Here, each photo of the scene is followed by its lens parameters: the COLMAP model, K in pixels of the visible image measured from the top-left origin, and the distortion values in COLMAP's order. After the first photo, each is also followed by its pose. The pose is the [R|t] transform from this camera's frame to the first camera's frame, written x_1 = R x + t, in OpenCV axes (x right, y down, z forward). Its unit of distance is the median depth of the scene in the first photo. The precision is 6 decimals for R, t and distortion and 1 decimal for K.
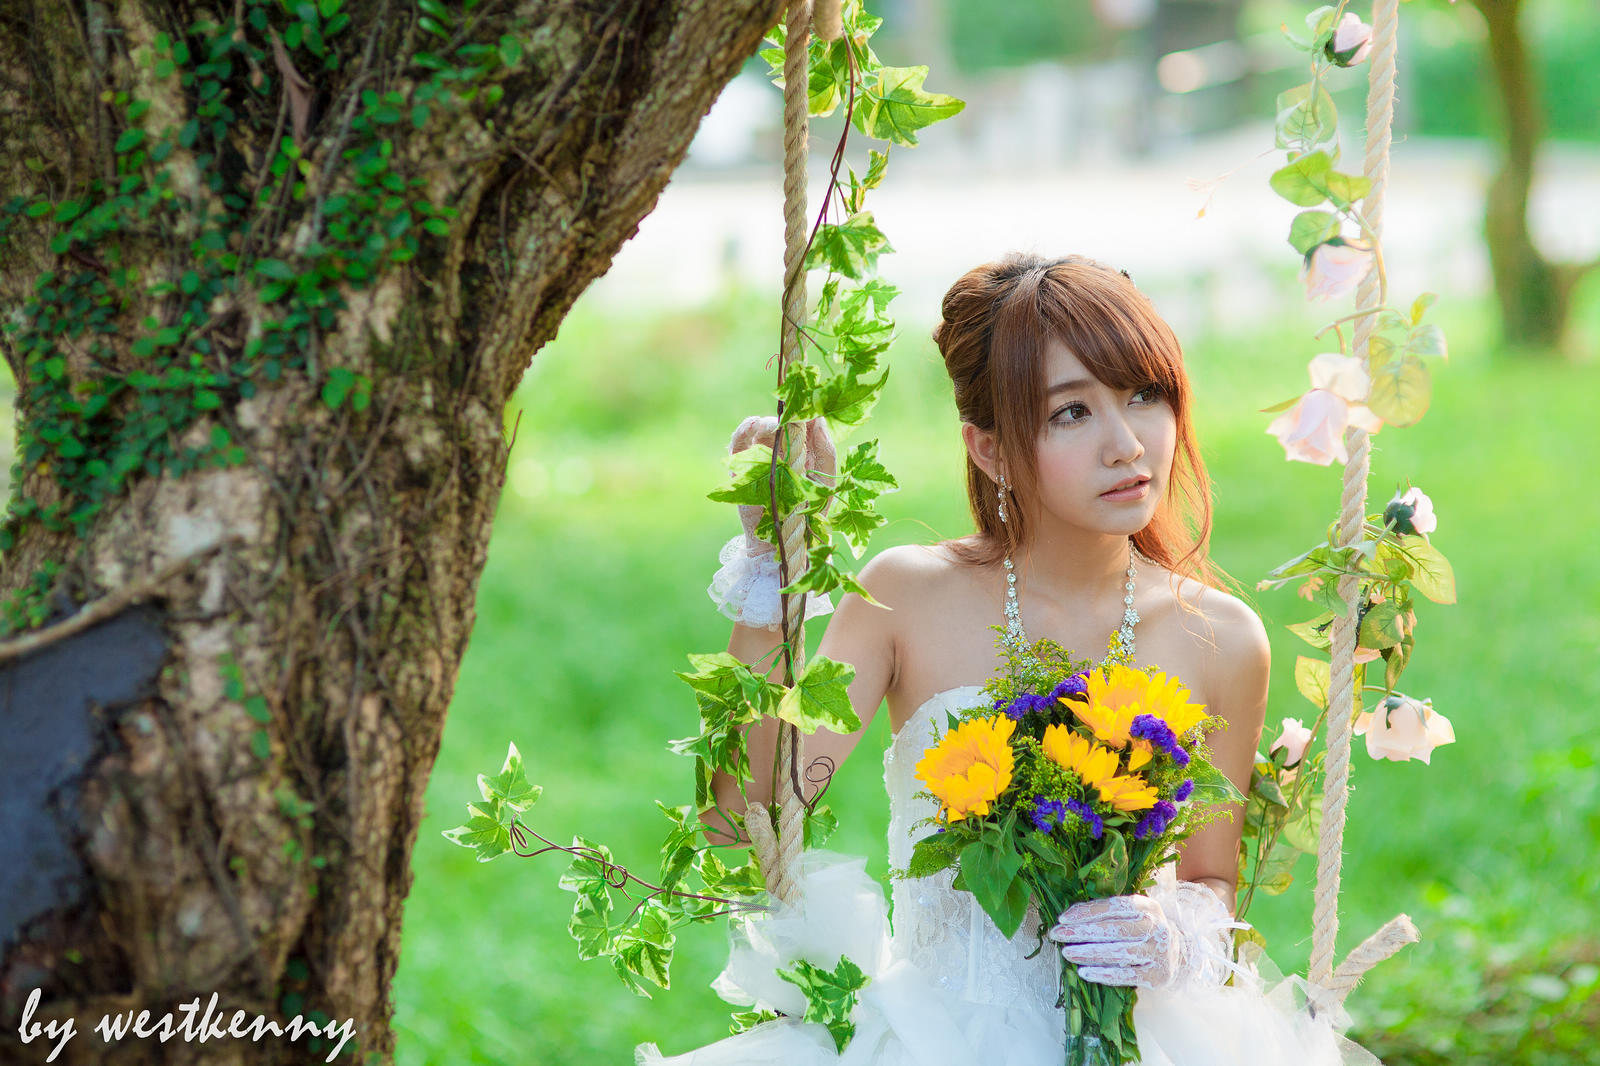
lens RADIAL K [[3910.9, 0, 806.0], [0, 3910.9, 505.6], [0, 0, 1]] dist [0.003902, -0.611512]
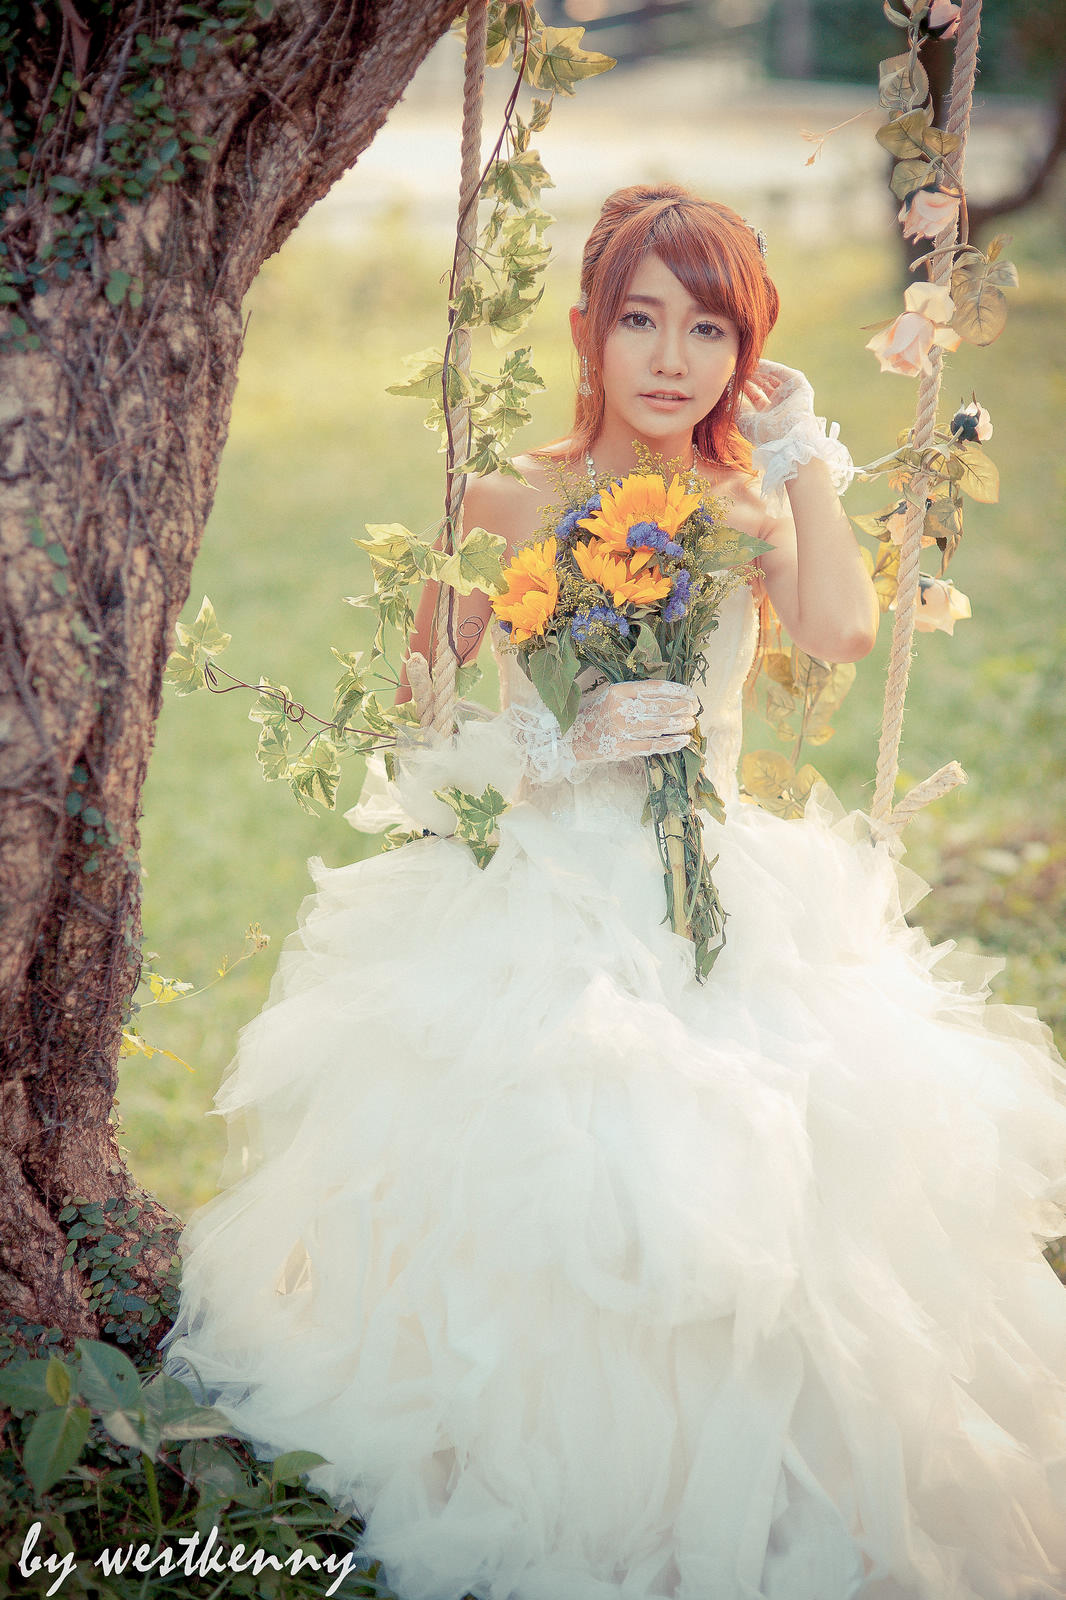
lens RADIAL K [[3853.3, 0, 509.1], [0, 3853.3, 794.7], [0, 0, 1]] dist [-0.039309, -0.055685]
pose [[0.995515, 0.017238, 0.093021, -0.105186], [-0.025755, 0.995504, 0.091155, 0.013459], [-0.091032, -0.093142, 0.991483, -0.181791]]
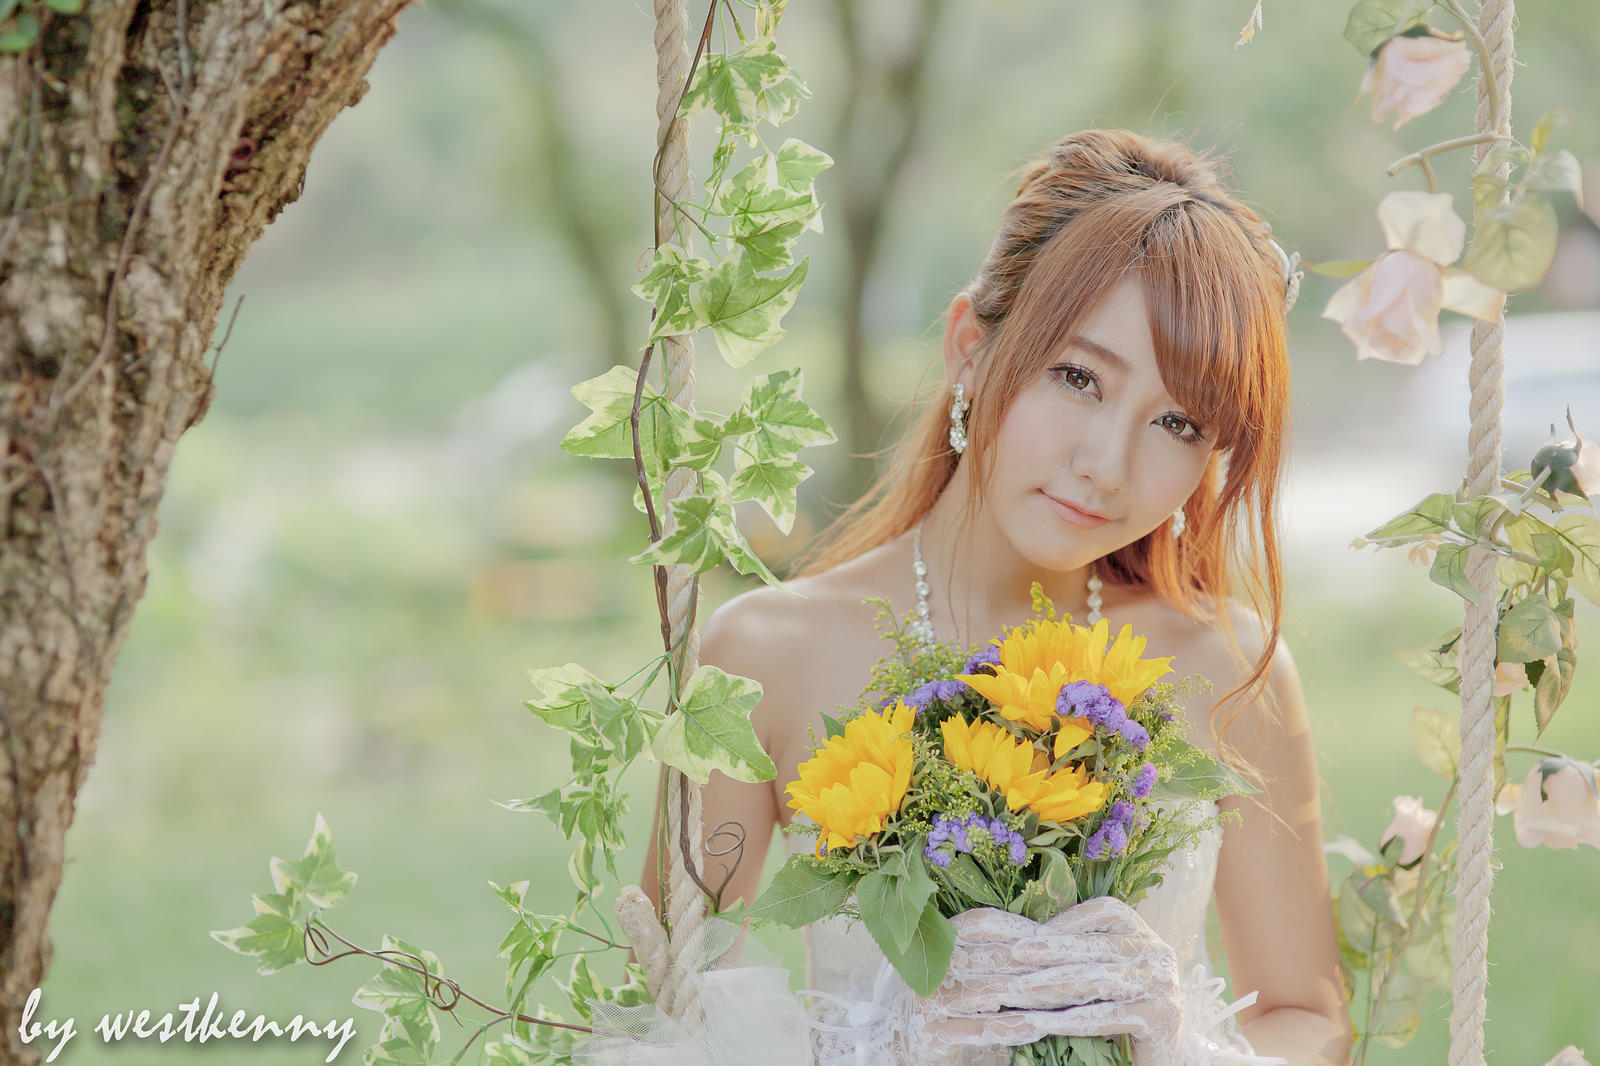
lens RADIAL K [[4031.6, 0, 911.8], [0, 4031.6, 533.4], [0, 0, 1]] dist [0.073747, -1.824892]
pose [[0.993828, -0.020643, -0.108994, 0.130359], [0.010898, 0.995949, -0.089253, 0.087676], [0.110395, 0.087514, 0.990027, 0.311613]]
